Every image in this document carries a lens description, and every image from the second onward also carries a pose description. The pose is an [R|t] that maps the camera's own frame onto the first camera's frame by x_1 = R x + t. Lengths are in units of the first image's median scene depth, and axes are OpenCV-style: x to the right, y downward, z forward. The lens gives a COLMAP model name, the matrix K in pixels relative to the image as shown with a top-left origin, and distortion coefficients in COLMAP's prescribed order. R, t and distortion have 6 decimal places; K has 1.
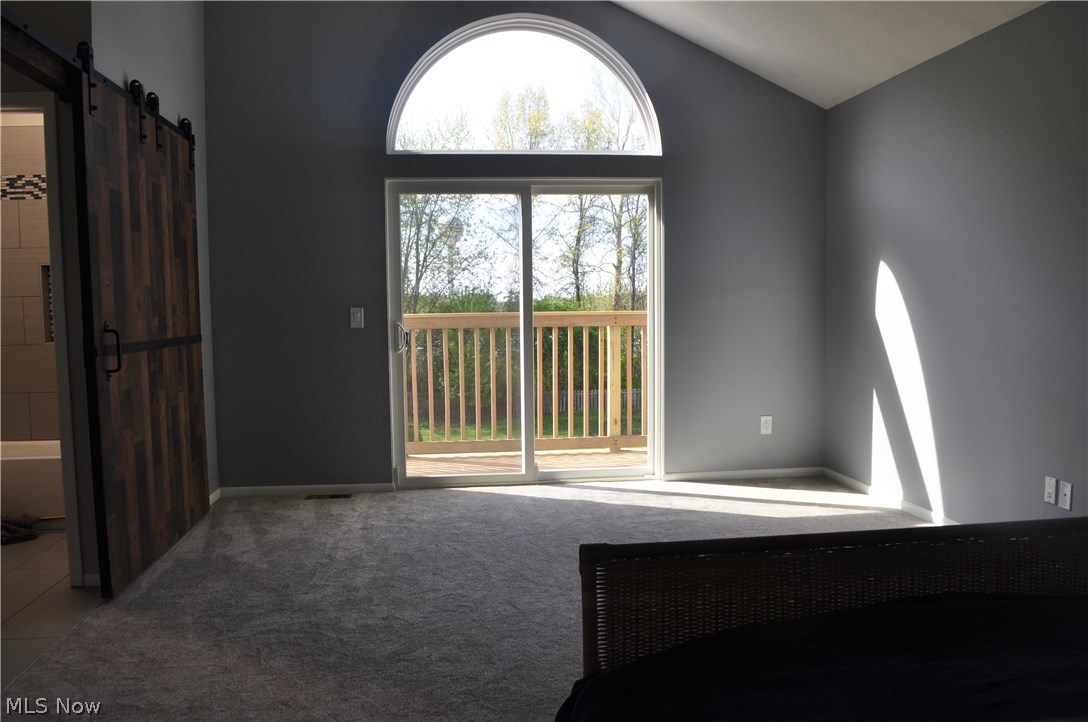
lens RADIAL K [[849.2, 0, 539.4], [0, 849.2, 360.4], [0, 0, 1]] dist [-0.085021, 0.010563]
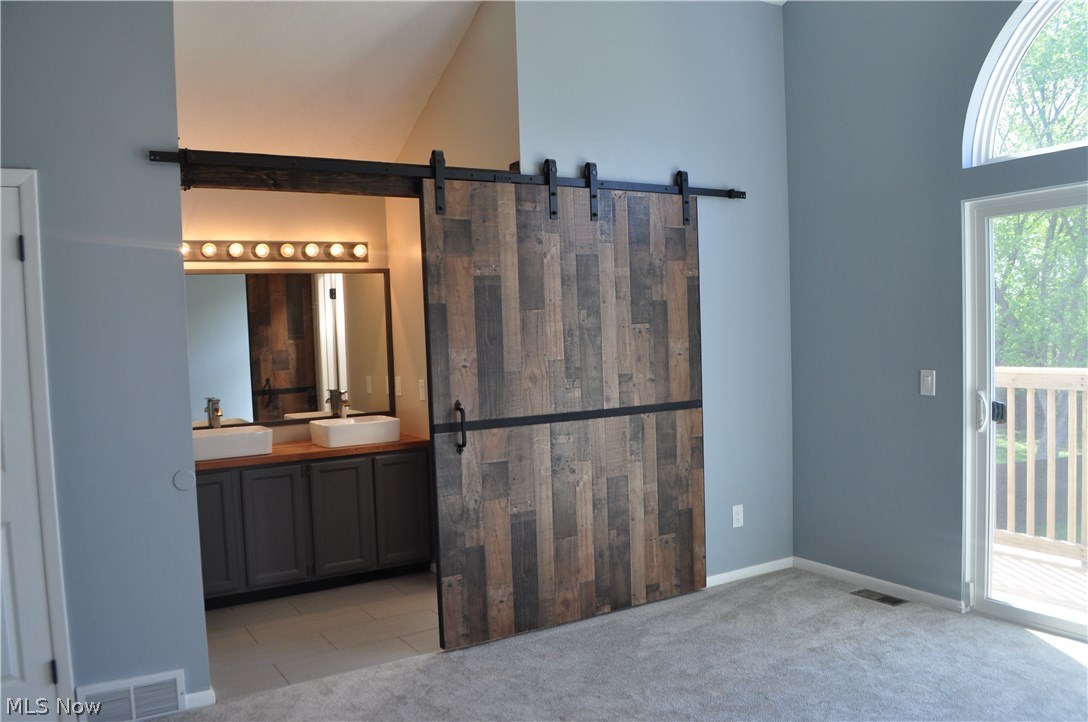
lens RADIAL K [[849.2, 0, 542.8], [0, 849.2, 363.9], [0, 0, 1]] dist [-0.085021, 0.010563]
pose [[0.438468, 0.034070, -0.898101, 0.391289], [-0.044581, 0.998876, 0.016128, -0.077591], [0.897640, 0.032967, 0.439494, 0.404275]]
